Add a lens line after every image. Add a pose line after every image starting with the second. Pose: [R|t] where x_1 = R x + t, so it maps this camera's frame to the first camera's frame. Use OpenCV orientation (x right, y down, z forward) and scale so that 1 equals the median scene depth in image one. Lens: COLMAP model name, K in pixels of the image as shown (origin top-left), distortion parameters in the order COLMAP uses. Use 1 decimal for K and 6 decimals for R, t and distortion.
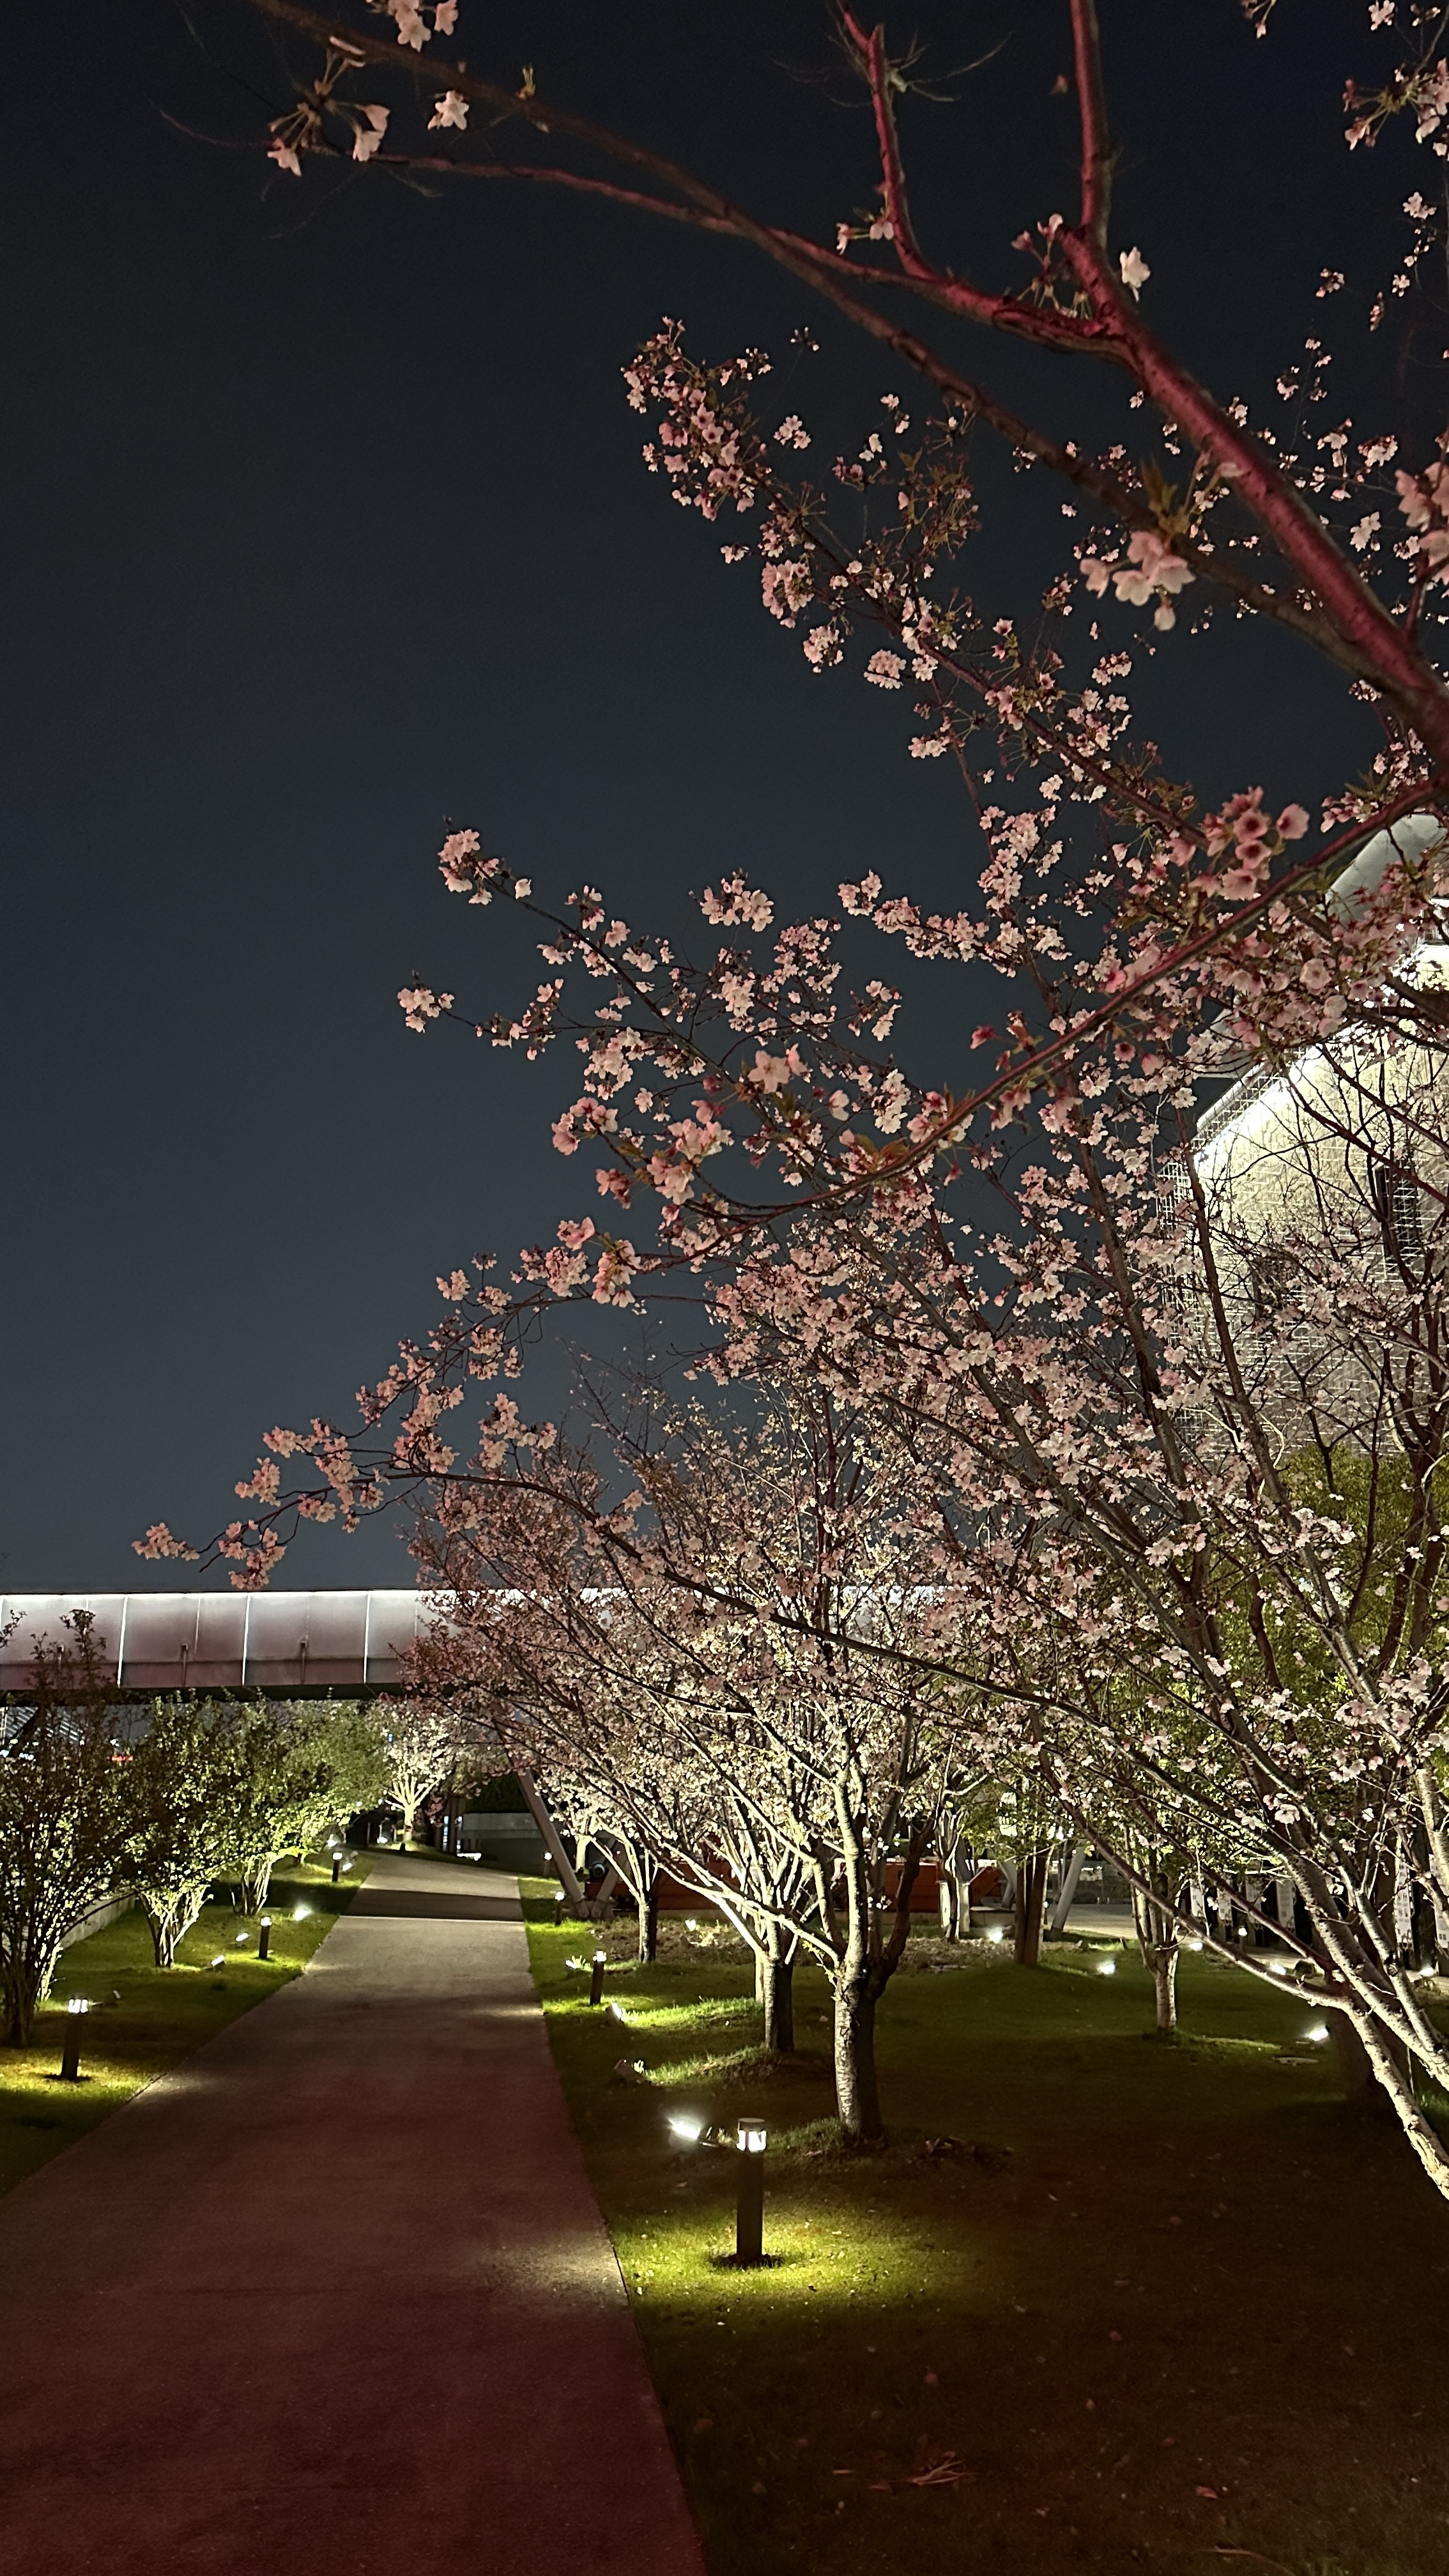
lens RADIAL K [[1781.8, 0, 718.1], [0, 1781.8, 1286.3], [0, 0, 1]] dist [0.019461, -0.042632]
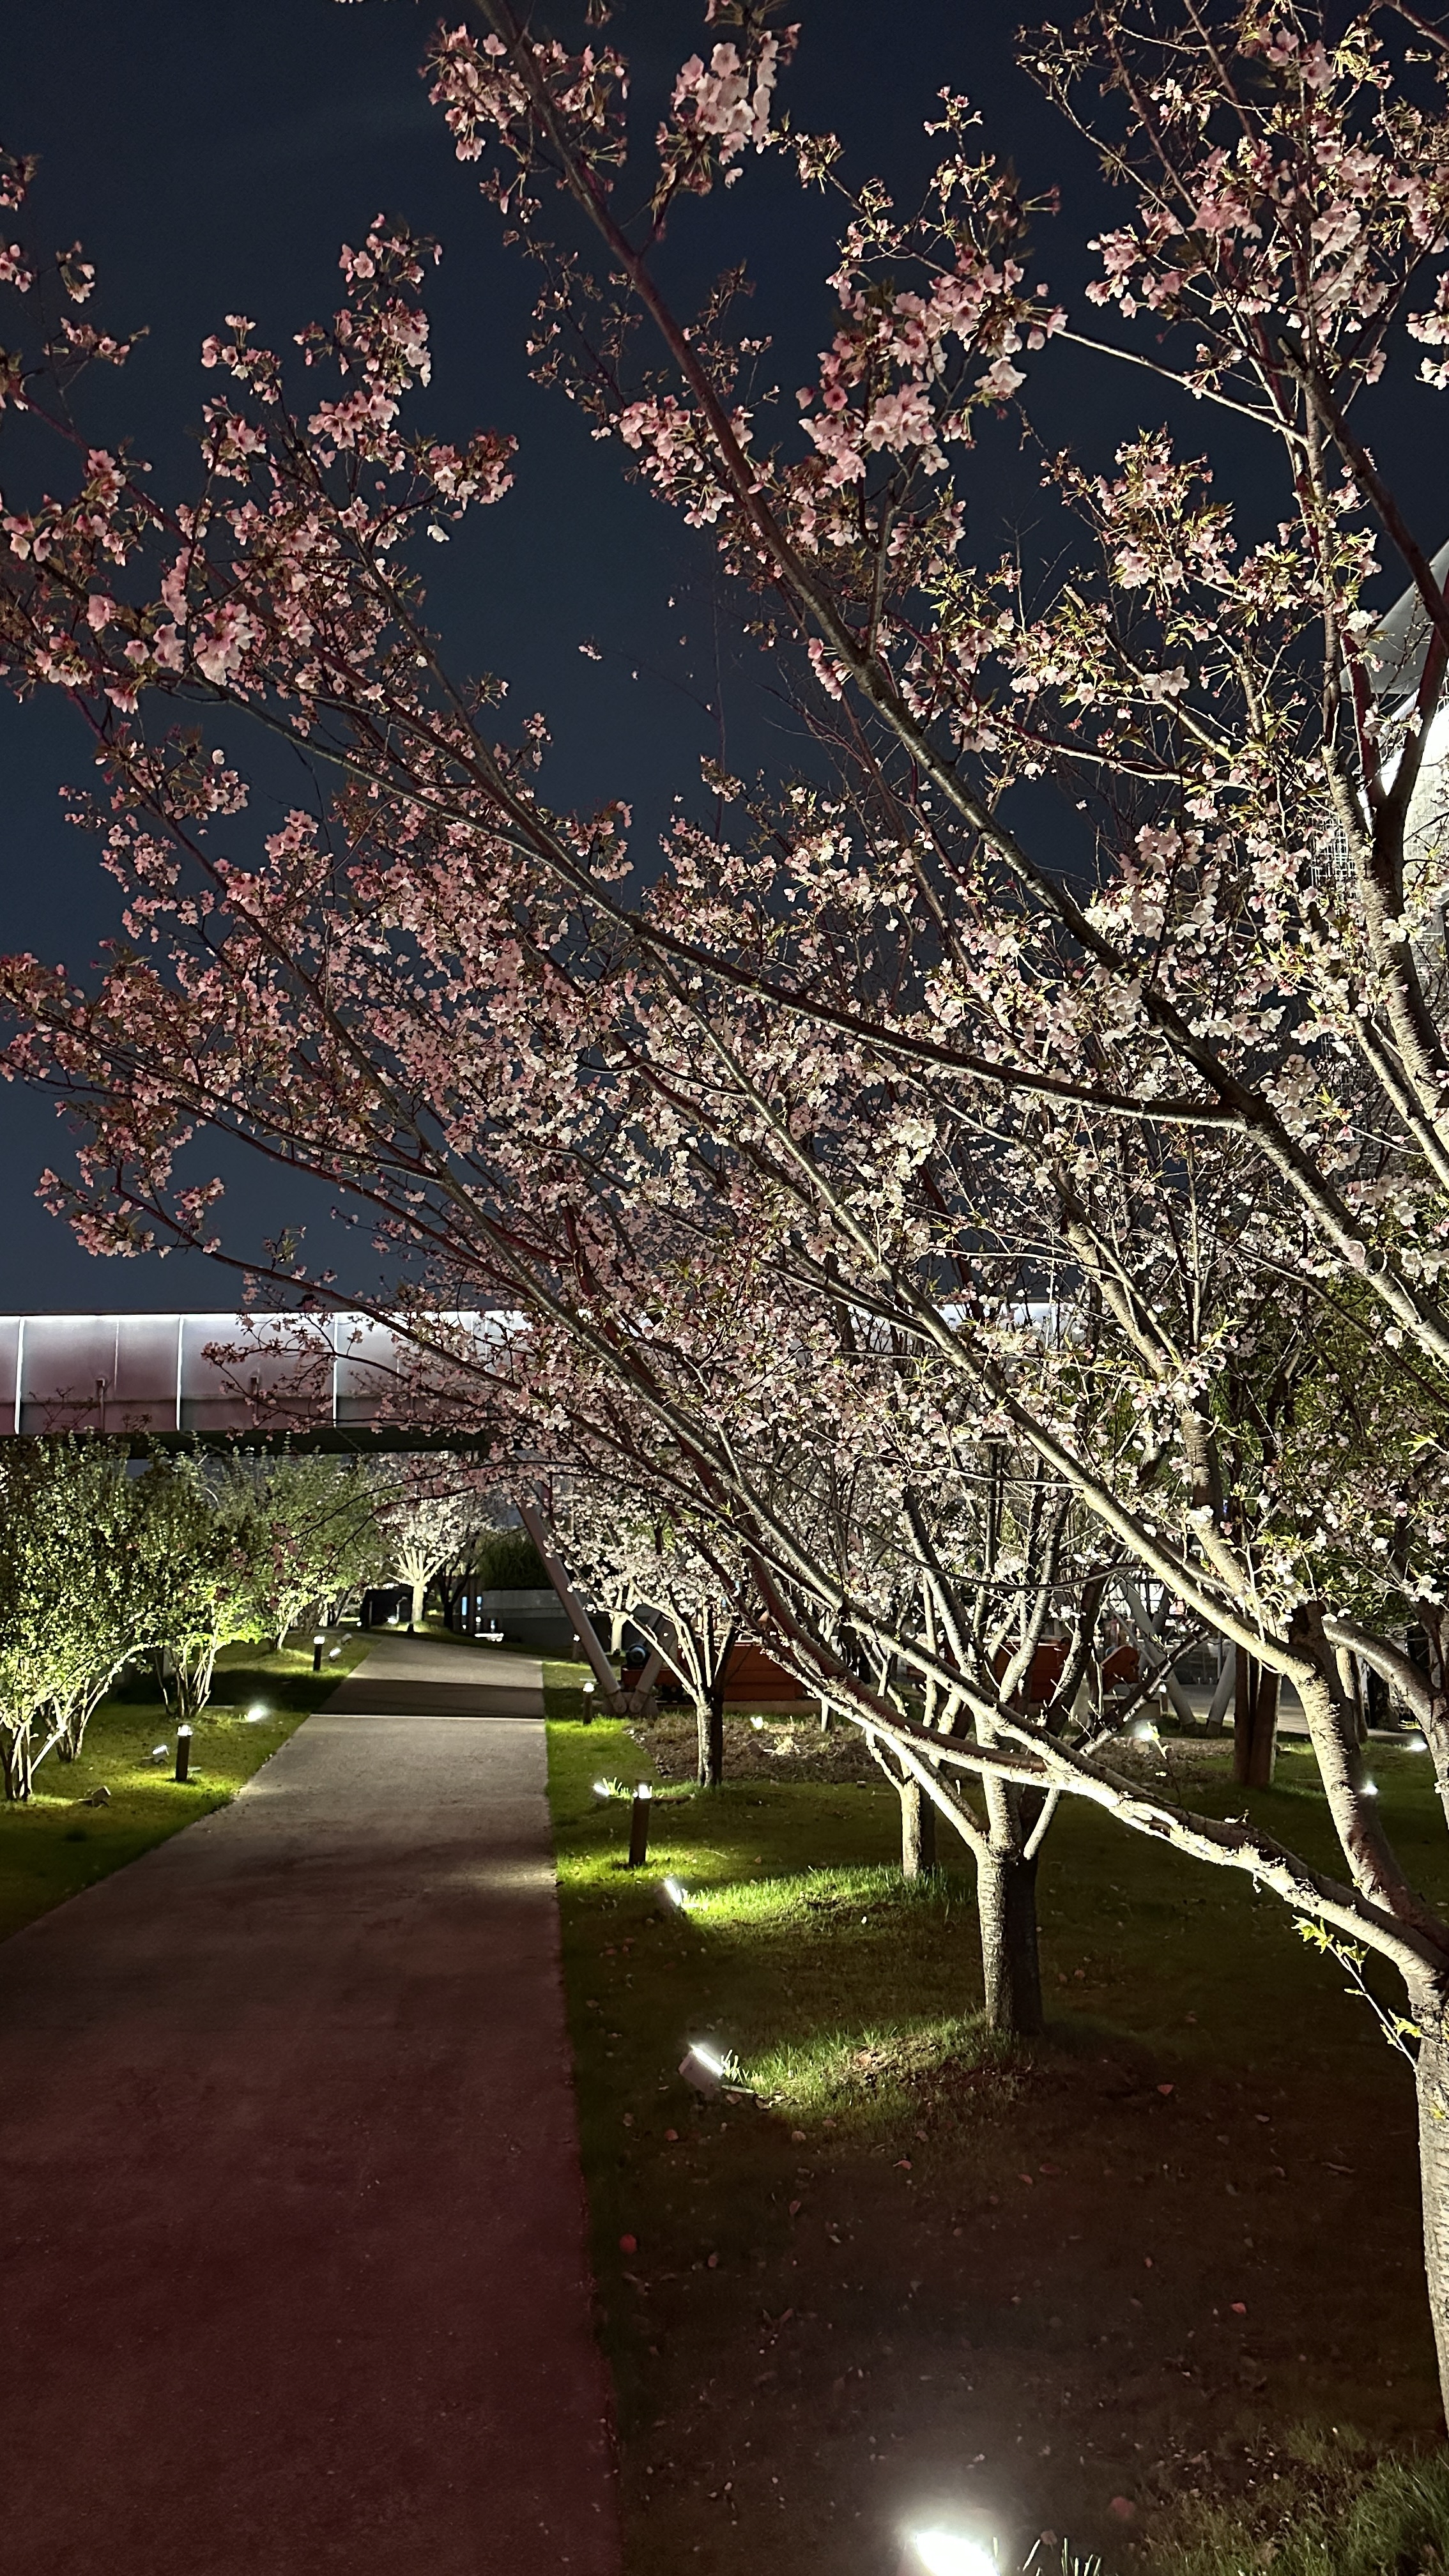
lens RADIAL K [[1781.8, 0, 729.5], [0, 1781.8, 1288.2], [0, 0, 1]] dist [0.019461, -0.042632]
pose [[0.999874, -0.011992, -0.010443, -0.017467], [0.013140, 0.992939, 0.117897, 0.079421], [0.008955, -0.118020, 0.992971, 0.254763]]
